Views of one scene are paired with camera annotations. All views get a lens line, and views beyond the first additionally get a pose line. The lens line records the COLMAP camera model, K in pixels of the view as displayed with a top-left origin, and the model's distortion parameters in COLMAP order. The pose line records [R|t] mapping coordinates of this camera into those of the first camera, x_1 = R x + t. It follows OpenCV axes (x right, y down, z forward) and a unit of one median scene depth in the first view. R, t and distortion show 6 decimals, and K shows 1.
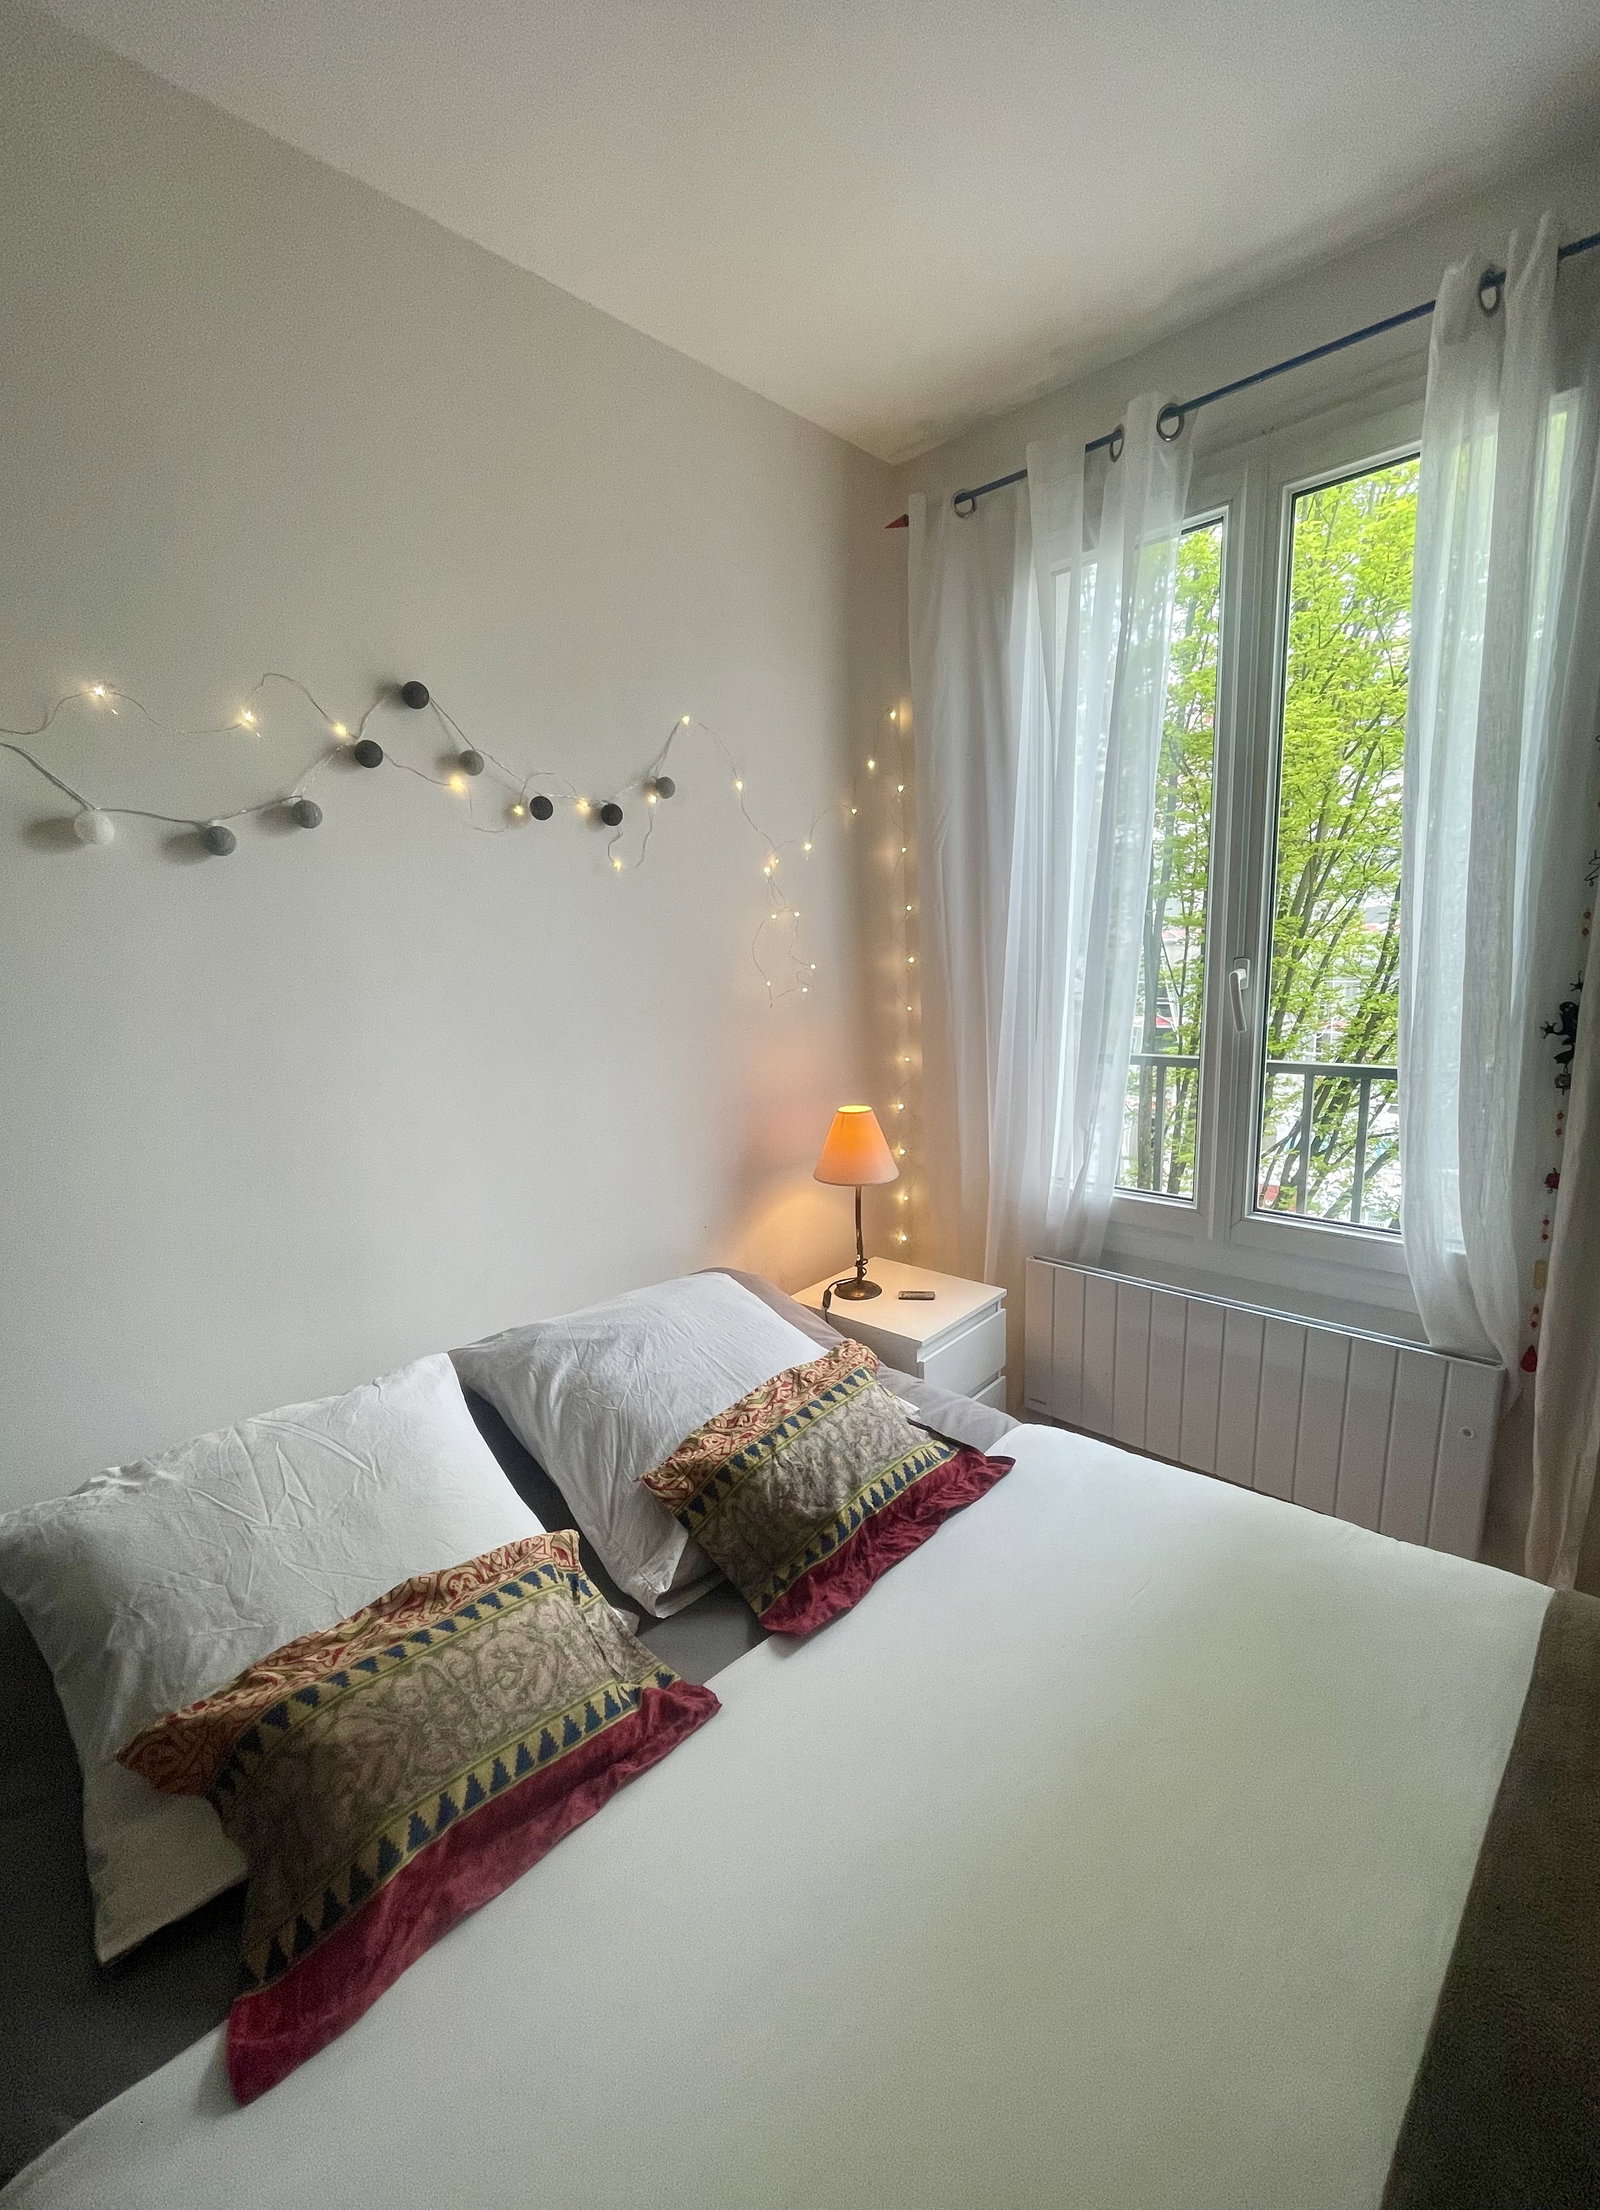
lens RADIAL K [[921.9, 0, 807.0], [0, 921.9, 1133.4], [0, 0, 1]] dist [-0.005420, 0.001012]
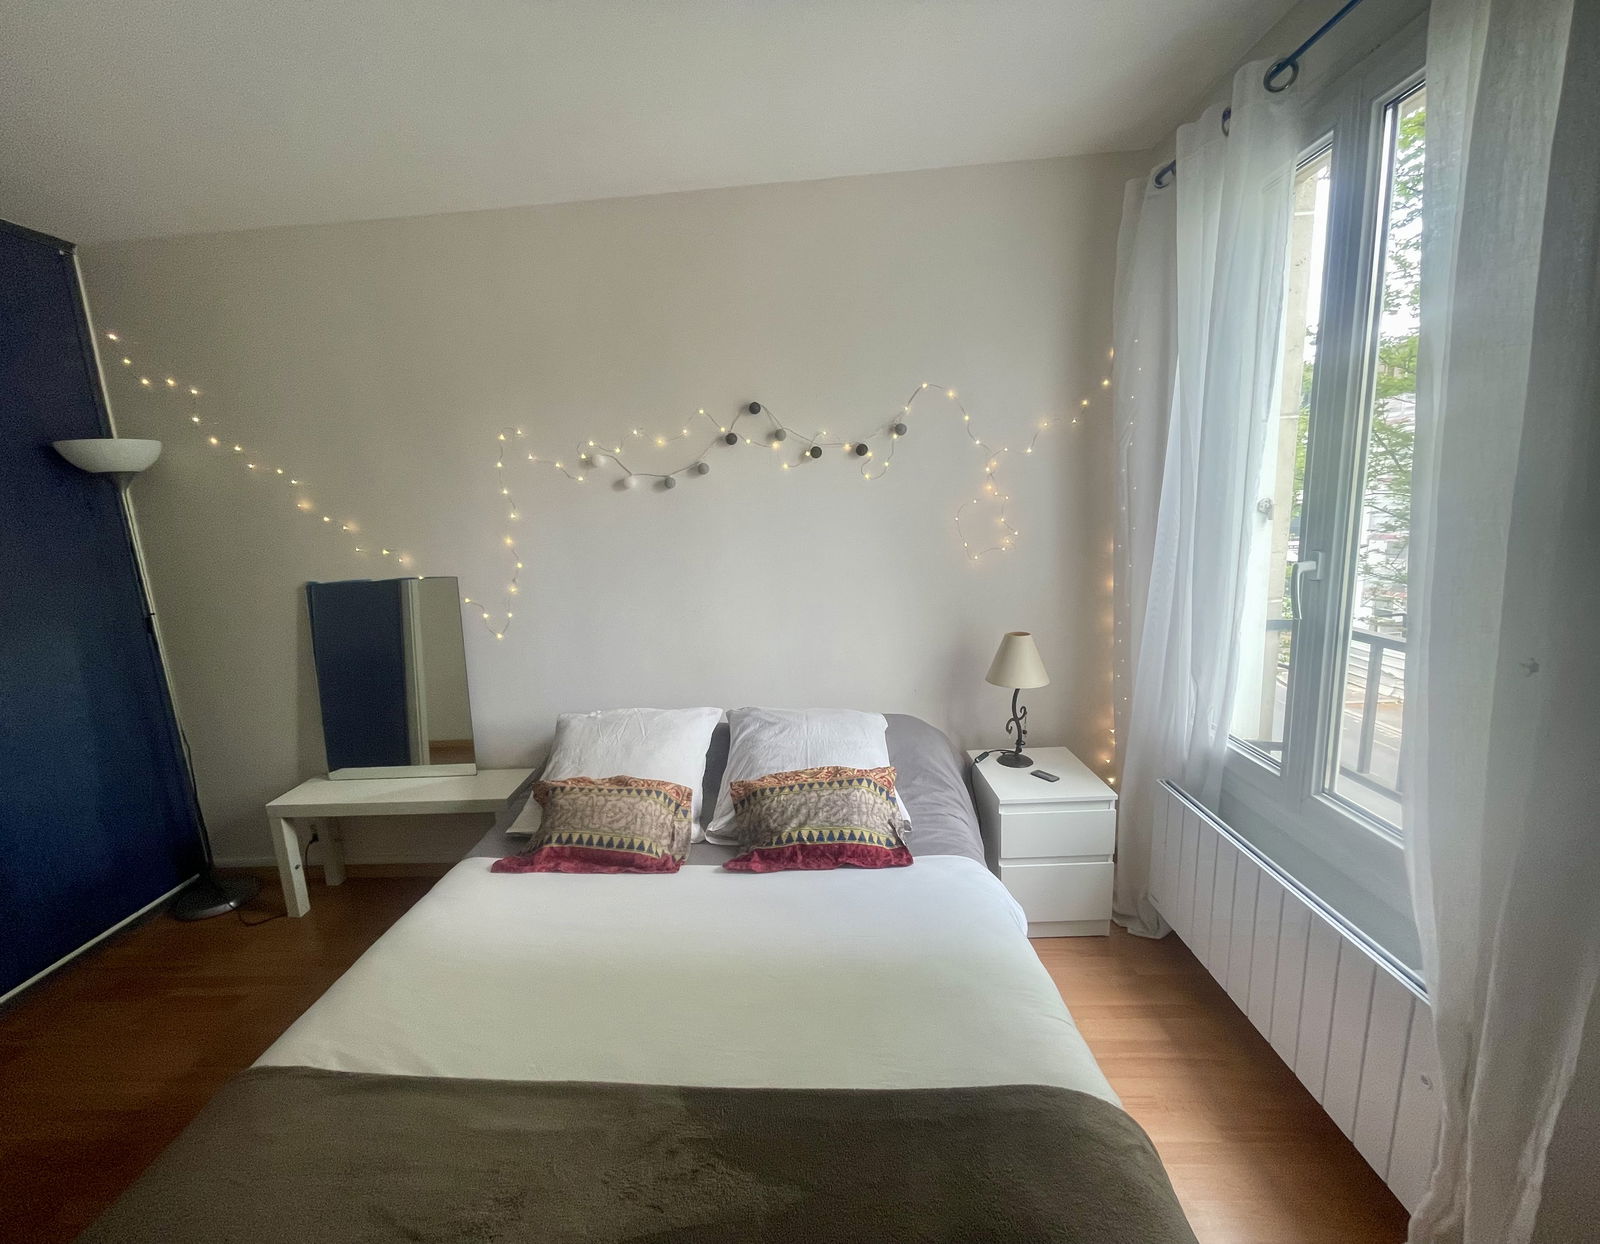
lens RADIAL K [[671.2, 0, 774.0], [0, 671.2, 613.1], [0, 0, 1]] dist [0.010434, -0.000448]
pose [[0.641911, 0.139615, -0.753961, 0.907025], [-0.135447, 0.988467, 0.067723, -0.119867], [0.754721, 0.058649, 0.653419, 0.033549]]
